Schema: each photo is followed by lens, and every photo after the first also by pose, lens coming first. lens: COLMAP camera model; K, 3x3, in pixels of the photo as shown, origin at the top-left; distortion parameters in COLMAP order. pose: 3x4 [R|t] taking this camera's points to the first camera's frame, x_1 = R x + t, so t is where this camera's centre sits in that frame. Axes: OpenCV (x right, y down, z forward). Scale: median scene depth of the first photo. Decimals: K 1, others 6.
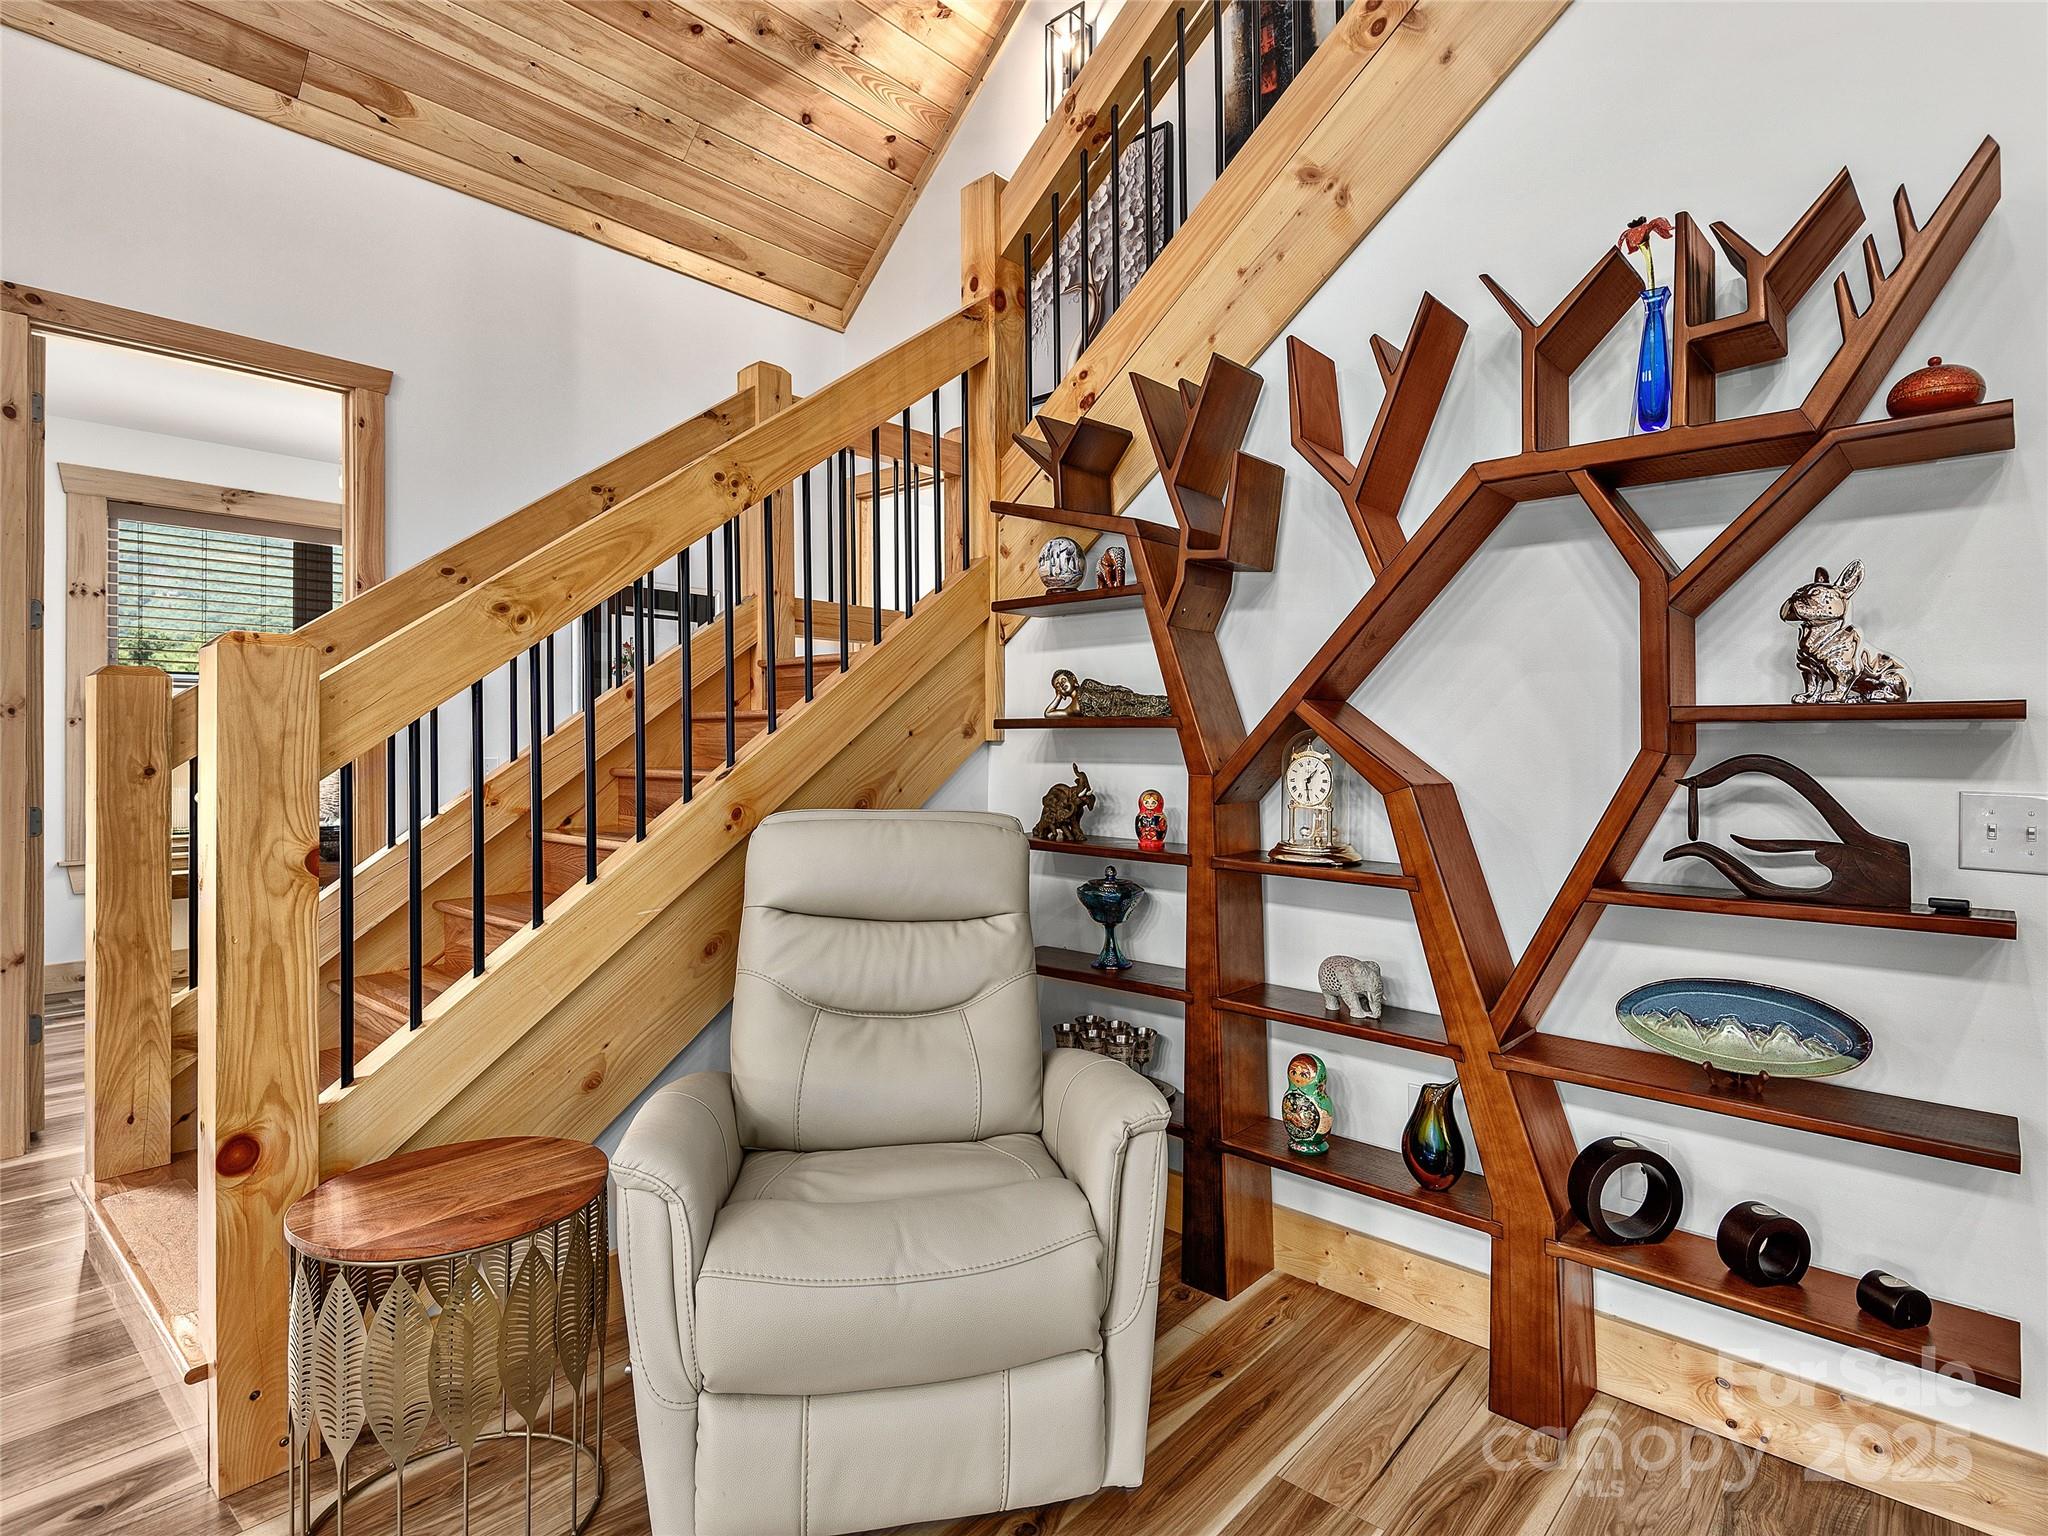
lens RADIAL K [[1069.9, 0, 1043.0], [0, 1069.9, 743.8], [0, 0, 1]] dist [0.007484, -0.008156]
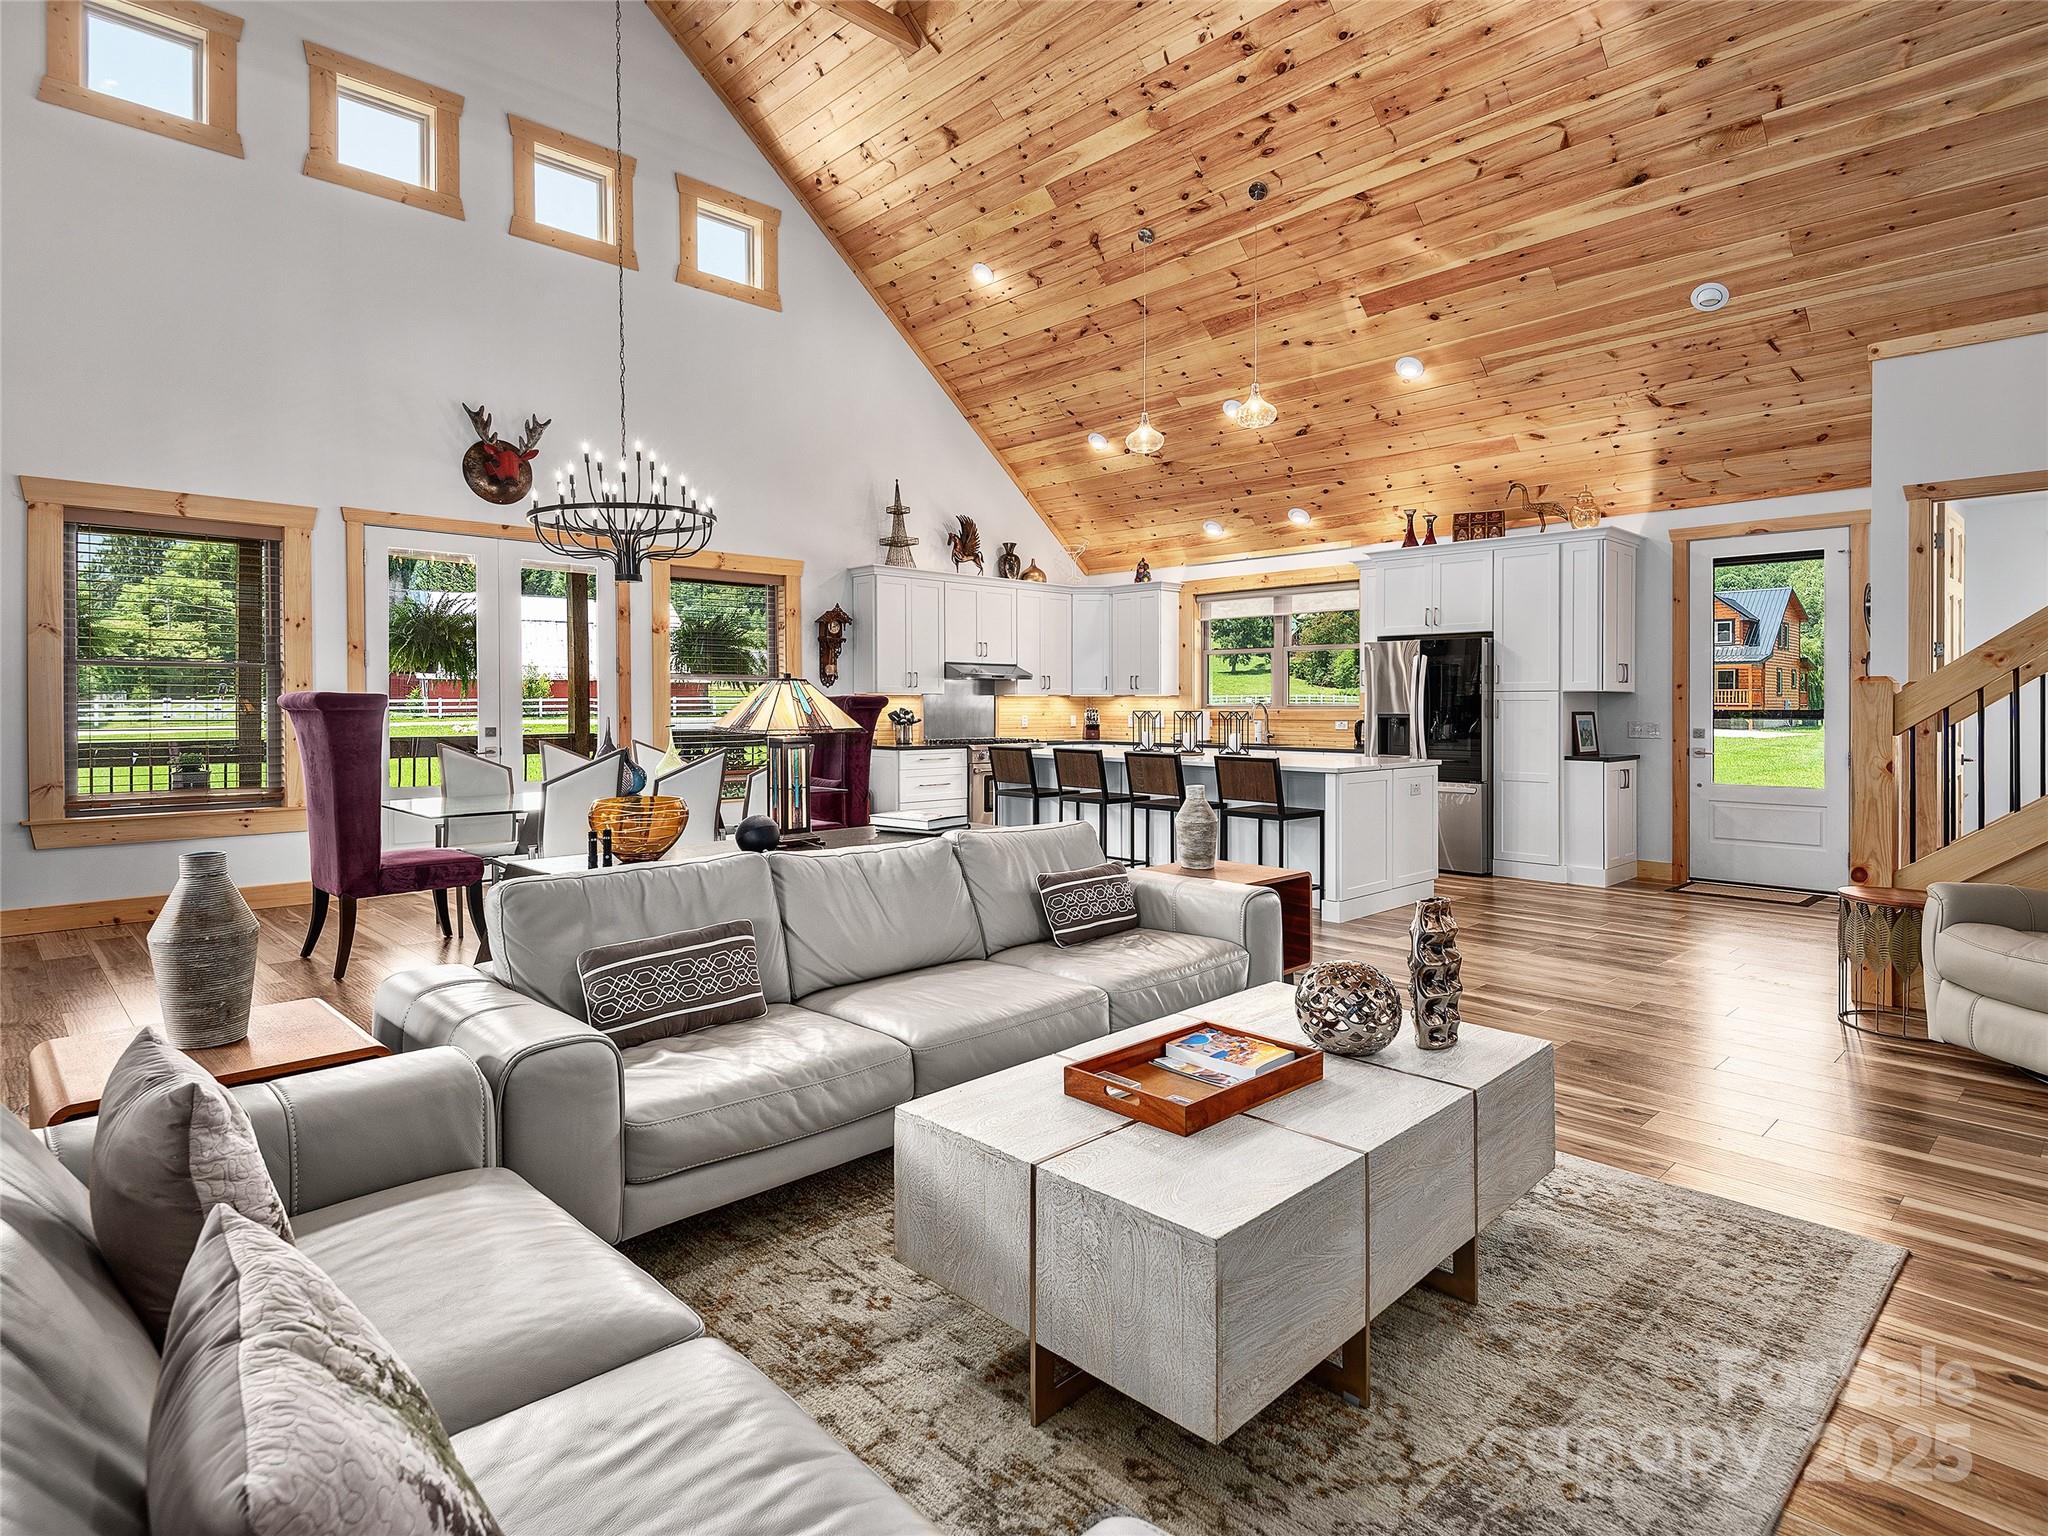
lens RADIAL K [[1069.9, 0, 1011.0], [0, 1069.9, 710.5], [0, 0, 1]] dist [0.007484, -0.008156]
pose [[-0.120199, 0.000258, -0.992750, 1.915808], [-0.001865, 0.999998, 0.000485, -0.017697], [0.992748, 0.001910, -0.120199, -0.686320]]
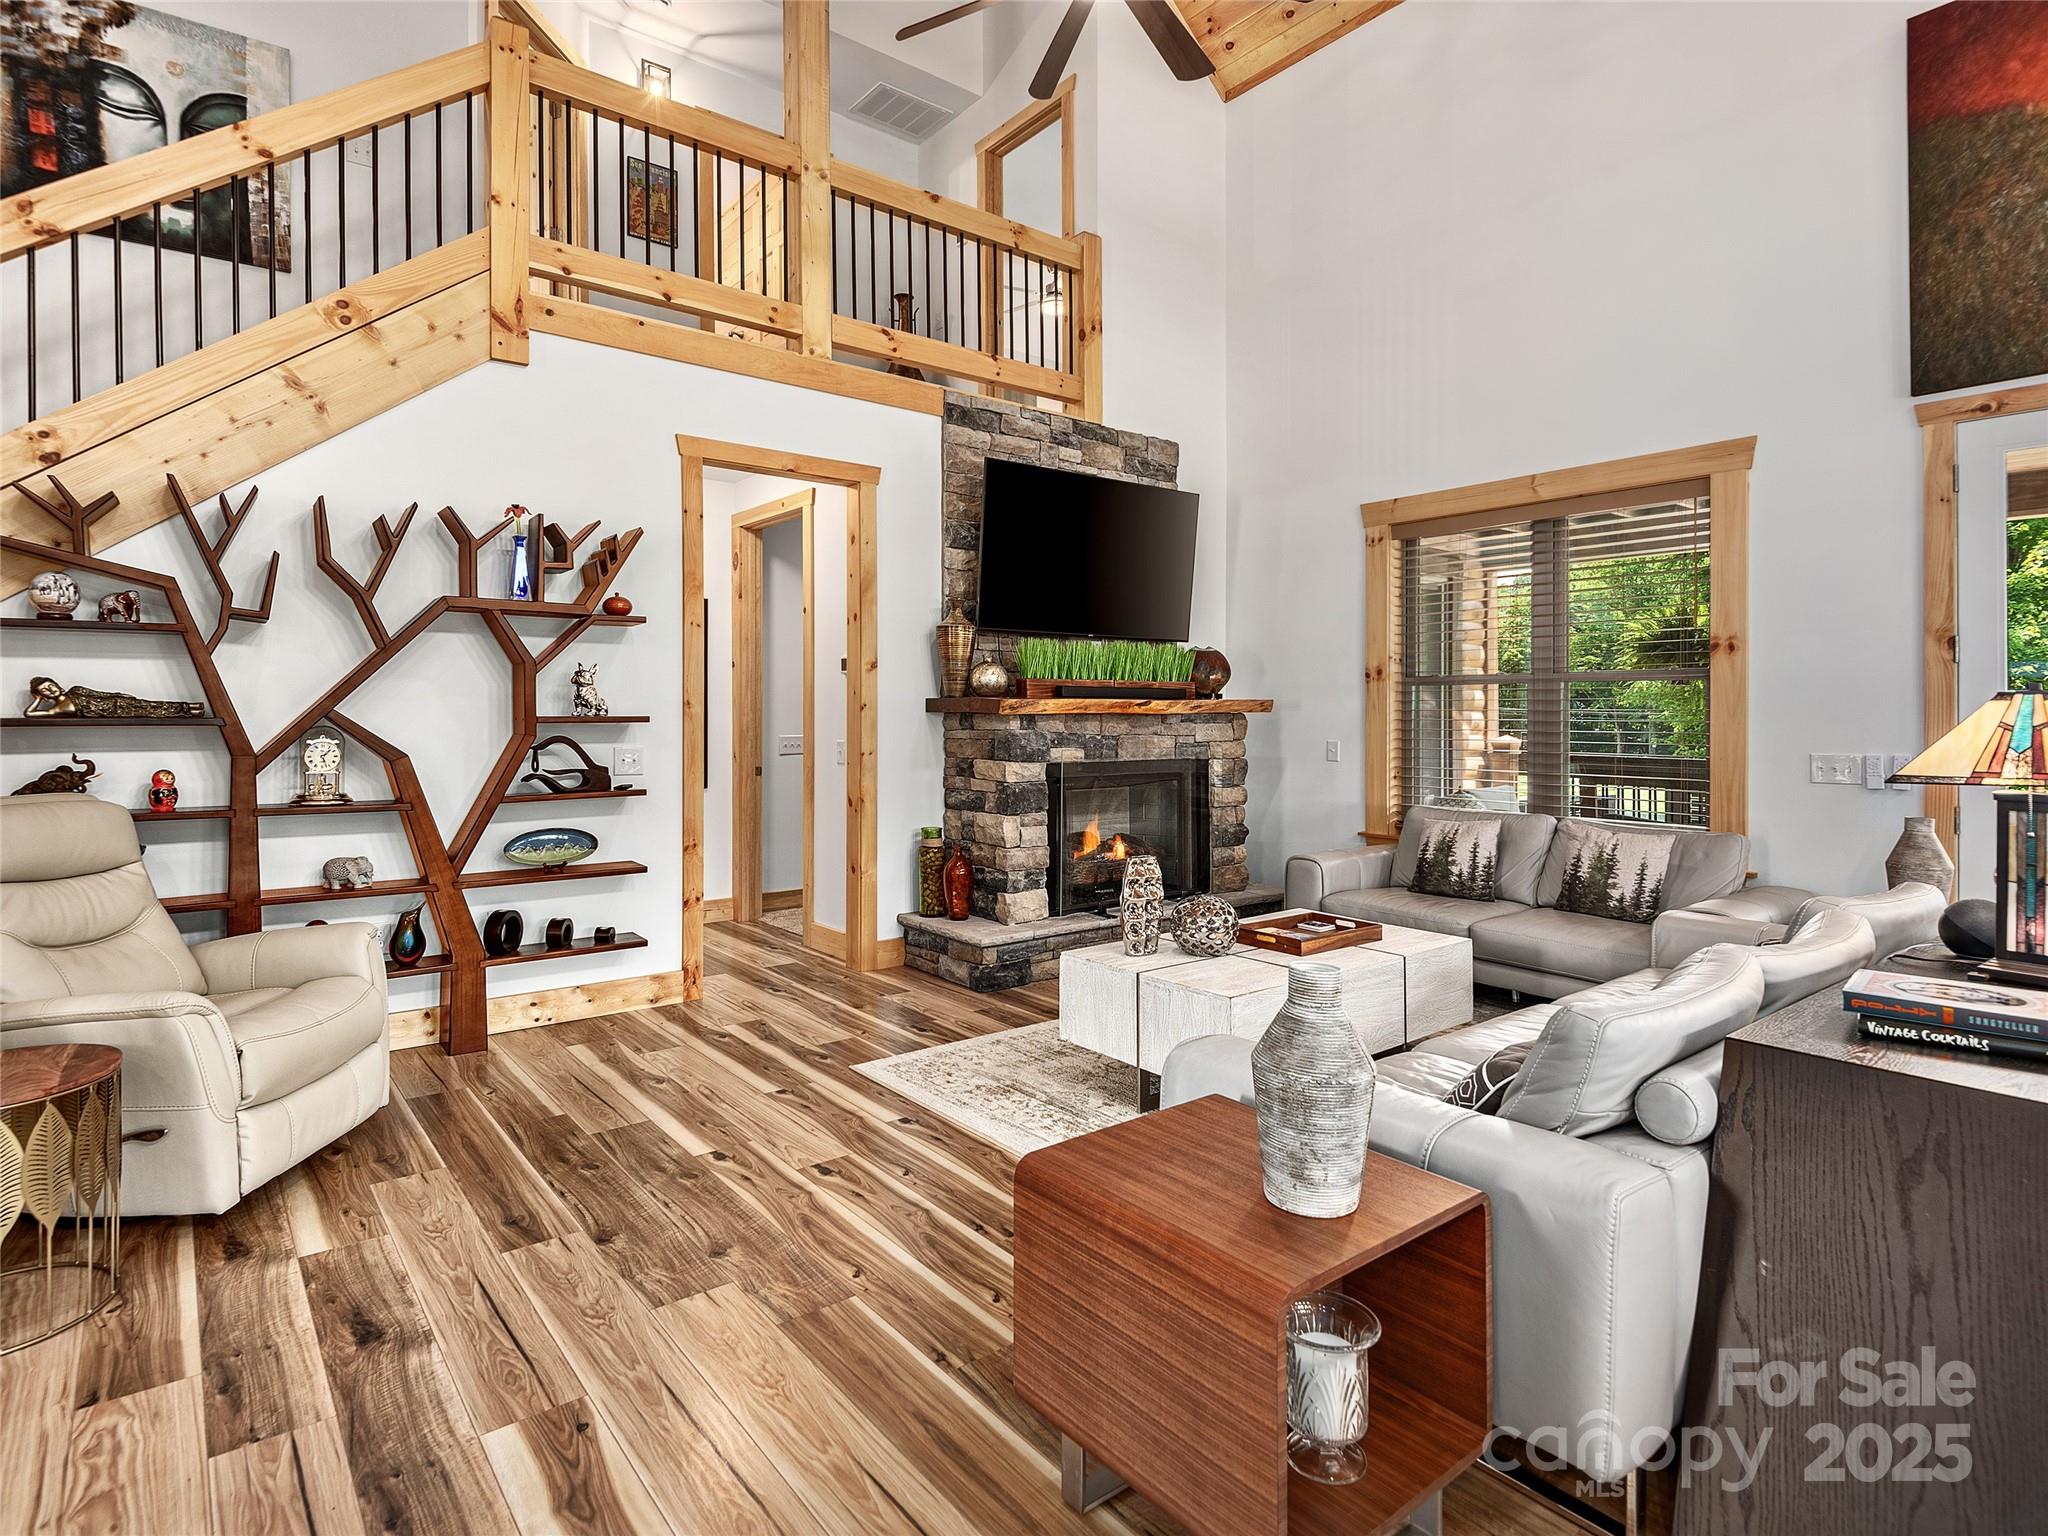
lens RADIAL K [[1069.9, 0, 1052.5], [0, 1069.9, 725.2], [0, 0, 1]] dist [0.007484, -0.008156]
pose [[0.171334, -0.017178, 0.985063, -1.395338], [0.001693, 0.999852, 0.017141, -0.047907], [-0.985212, -0.001269, 0.171338, -0.490570]]
